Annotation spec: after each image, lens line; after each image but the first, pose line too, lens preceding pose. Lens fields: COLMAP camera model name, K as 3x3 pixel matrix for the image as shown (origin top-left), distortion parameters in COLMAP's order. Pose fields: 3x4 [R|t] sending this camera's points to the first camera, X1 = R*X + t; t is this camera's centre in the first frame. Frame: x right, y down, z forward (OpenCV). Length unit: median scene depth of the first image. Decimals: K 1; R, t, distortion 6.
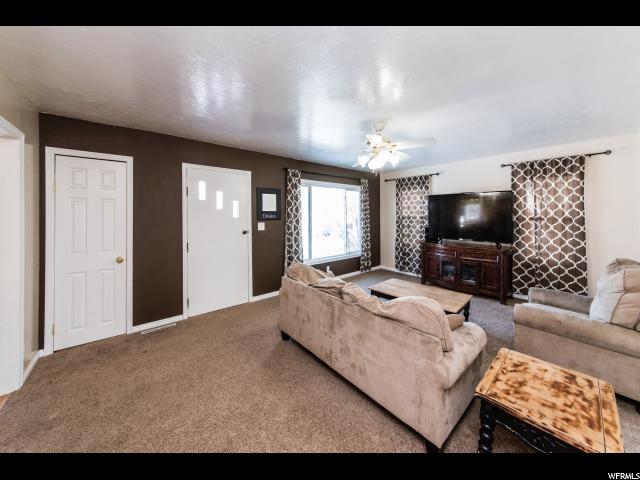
lens RADIAL K [[224.7, 0, 318.3], [0, 224.7, 234.3], [0, 0, 1]] dist [-0.003275, 0.000054]
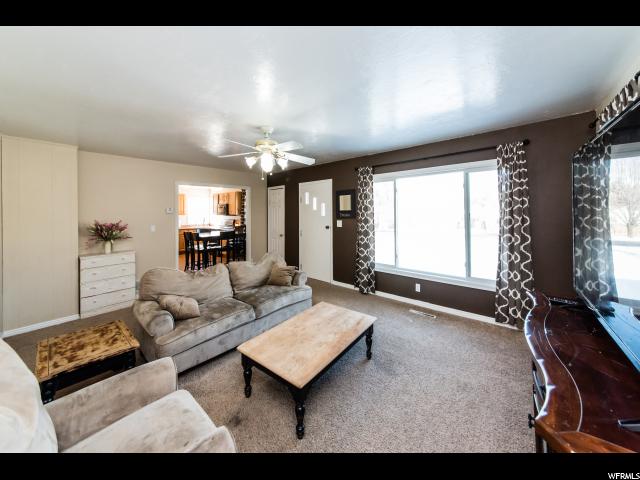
lens RADIAL K [[224.7, 0, 330.9], [0, 224.7, 226.1], [0, 0, 1]] dist [-0.003275, 0.000054]
pose [[0.196119, 0.062594, -0.978580, 0.873874], [-0.071813, 0.996198, 0.049329, -0.075504], [0.977947, 0.060600, 0.199868, 0.716481]]
